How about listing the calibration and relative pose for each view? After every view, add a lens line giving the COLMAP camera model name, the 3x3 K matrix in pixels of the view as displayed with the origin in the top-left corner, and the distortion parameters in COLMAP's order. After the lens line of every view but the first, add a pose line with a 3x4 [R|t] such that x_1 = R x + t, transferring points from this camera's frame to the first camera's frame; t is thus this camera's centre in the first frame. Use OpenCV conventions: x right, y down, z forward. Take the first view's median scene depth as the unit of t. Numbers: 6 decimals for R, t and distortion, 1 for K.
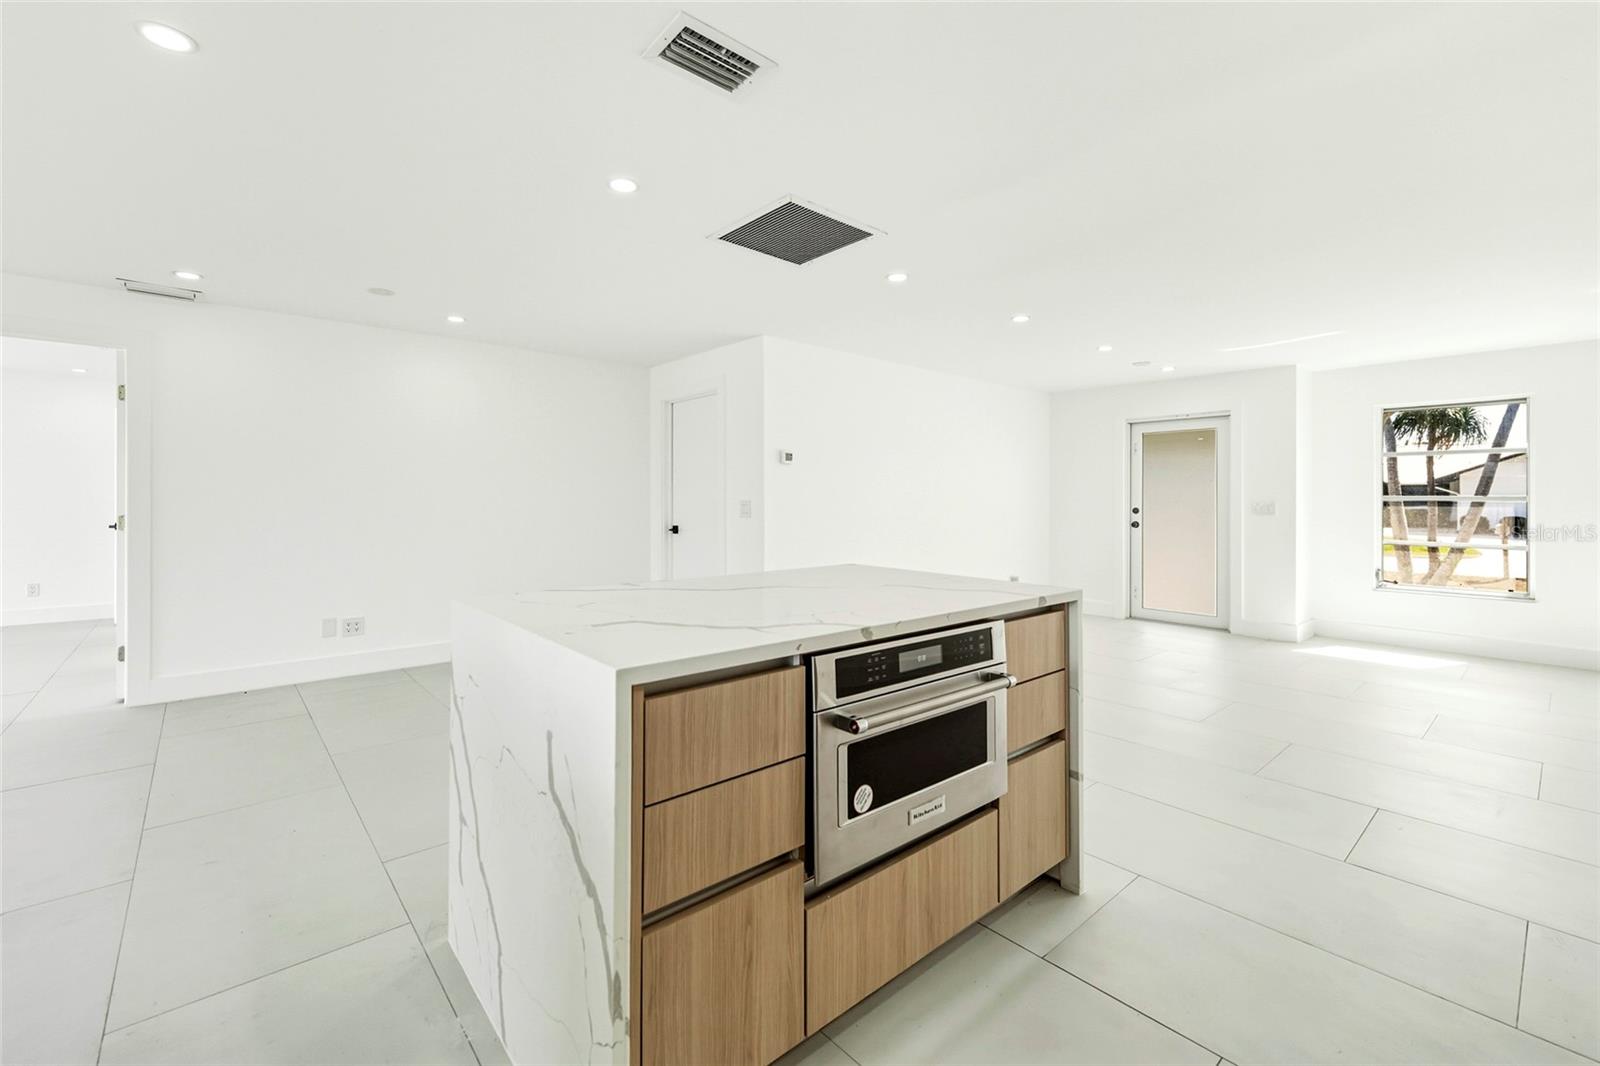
lens RADIAL K [[679.5, 0, 791.1], [0, 679.5, 499.6], [0, 0, 1]] dist [0.001130, 0.000026]
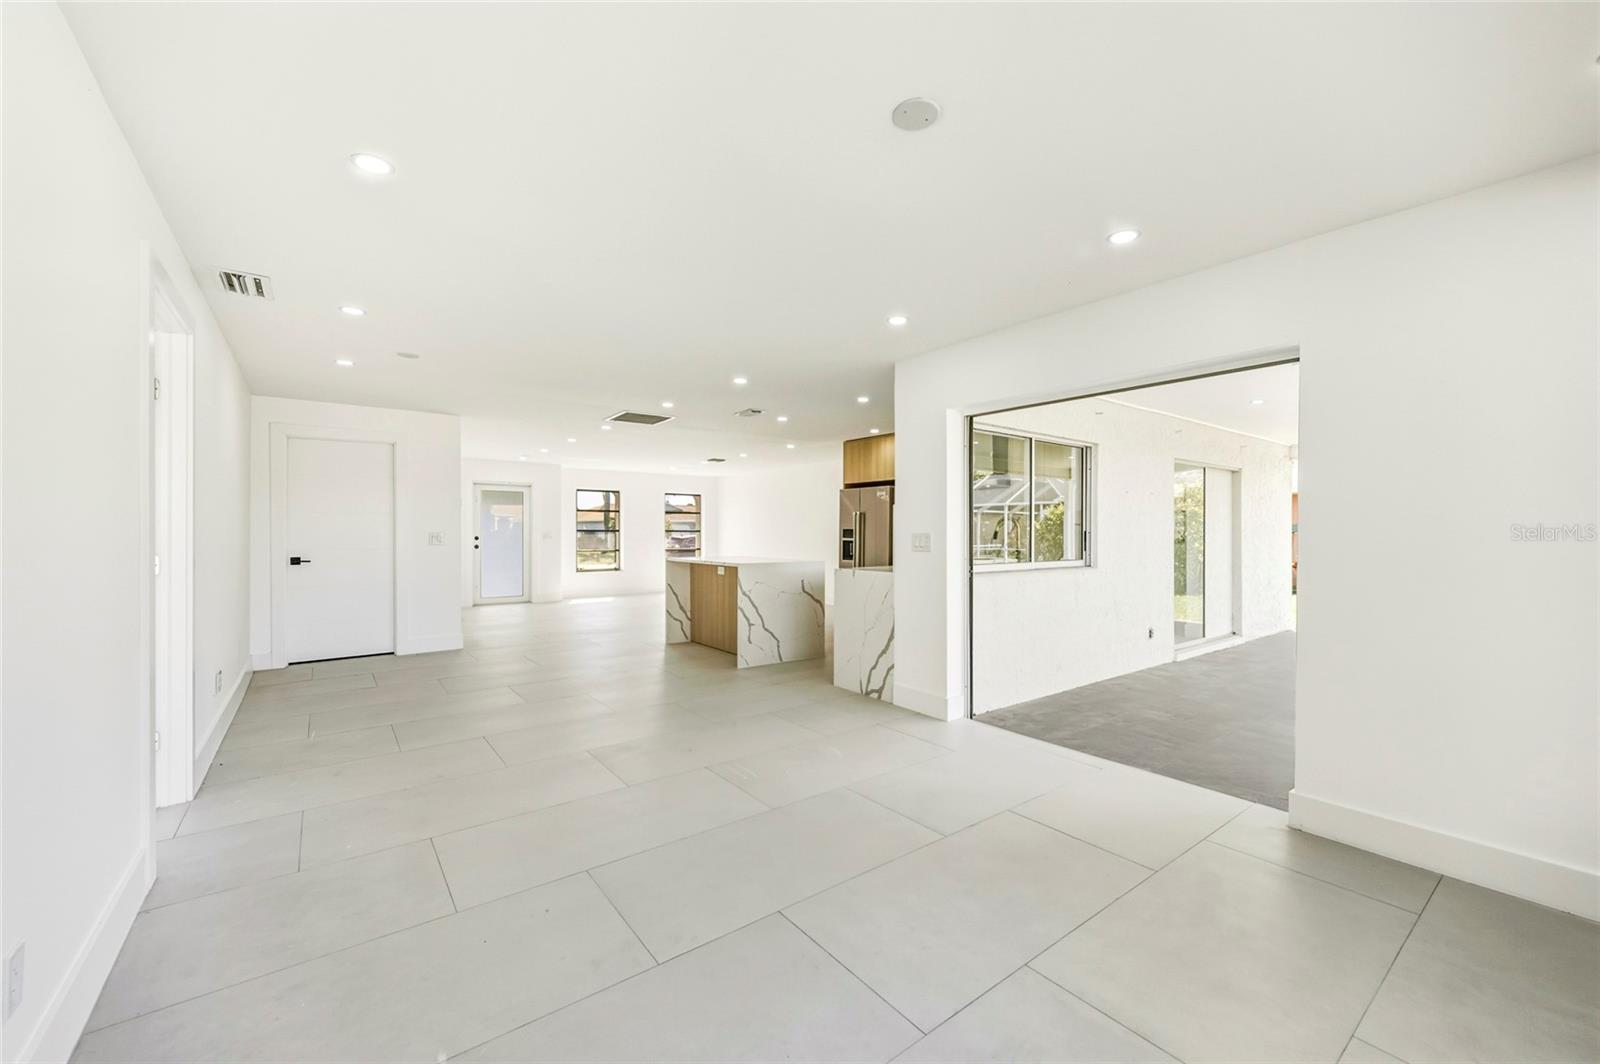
lens RADIAL K [[628.4, 0, 800.0], [0, 628.4, 532.0], [0, 0, 1]] dist [-0.002053, -0.000356]
pose [[0.069971, -0.002620, 0.997546, -1.006912], [-0.000293, 0.999996, 0.002647, -0.002642], [-0.997549, -0.000478, 0.069970, 0.144909]]
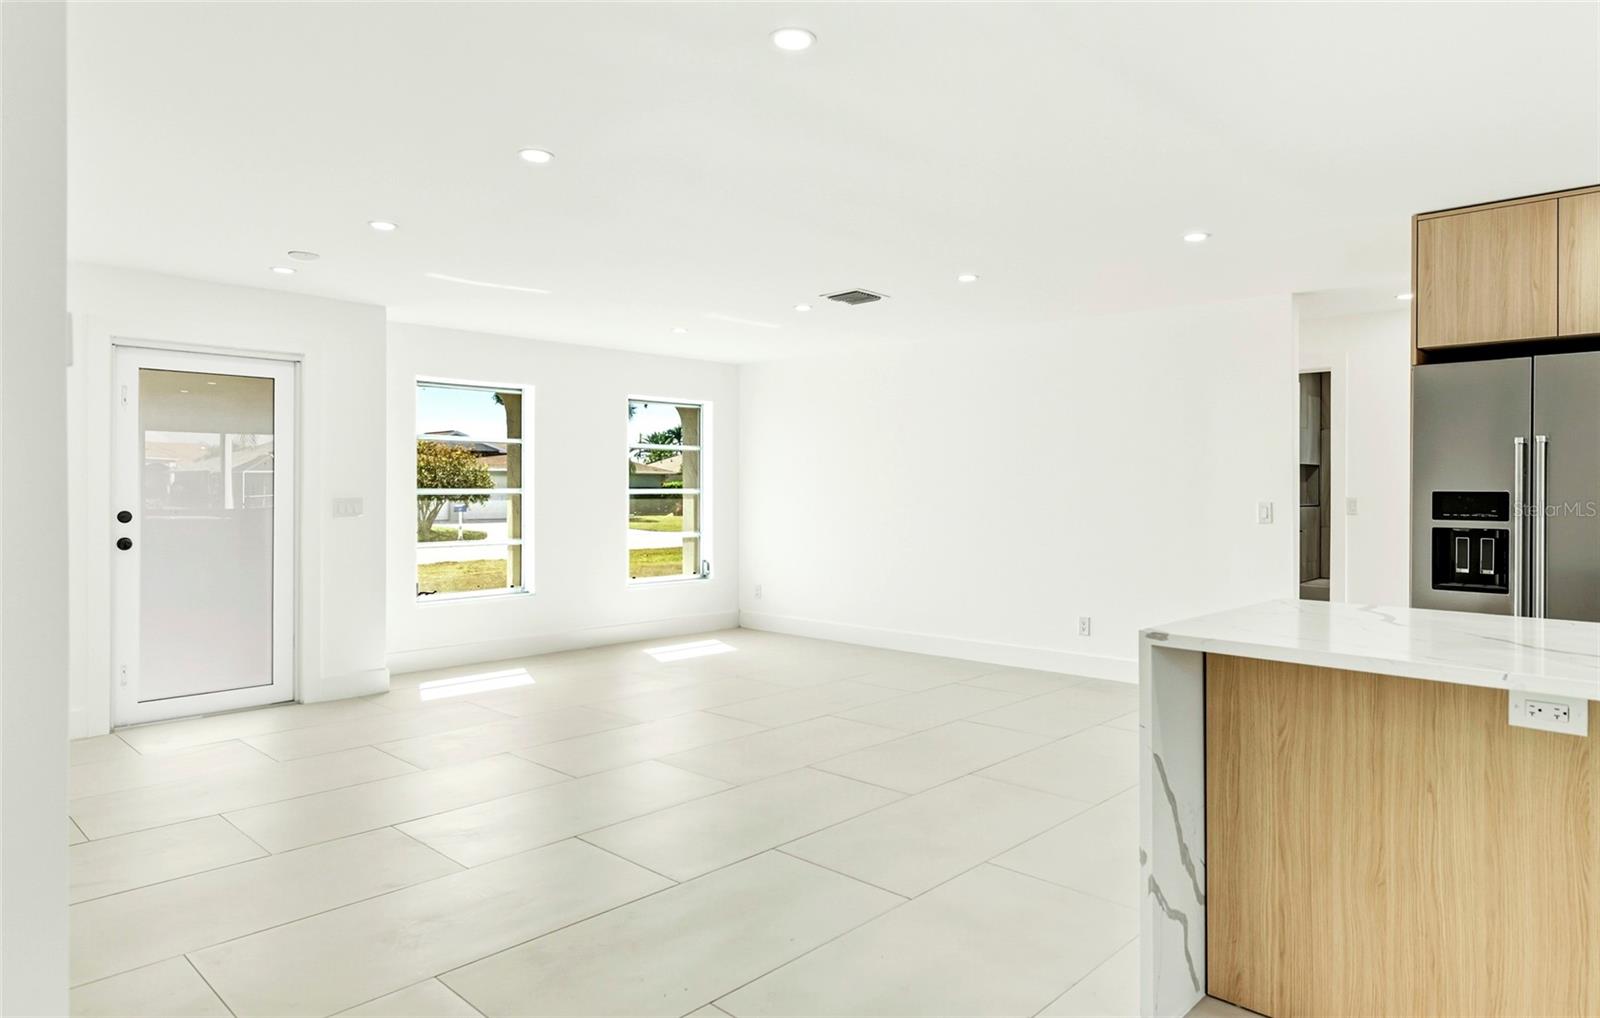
lens RADIAL K [[970.8, 0, 797.9], [0, 970.8, 485.4], [0, 0, 1]] dist [0.030546, -0.000205]
pose [[-0.096941, -0.000212, 0.995290, -0.304237], [-0.000848, 1.000000, 0.000130, -0.008494], [-0.995290, -0.000831, -0.096941, 0.620249]]
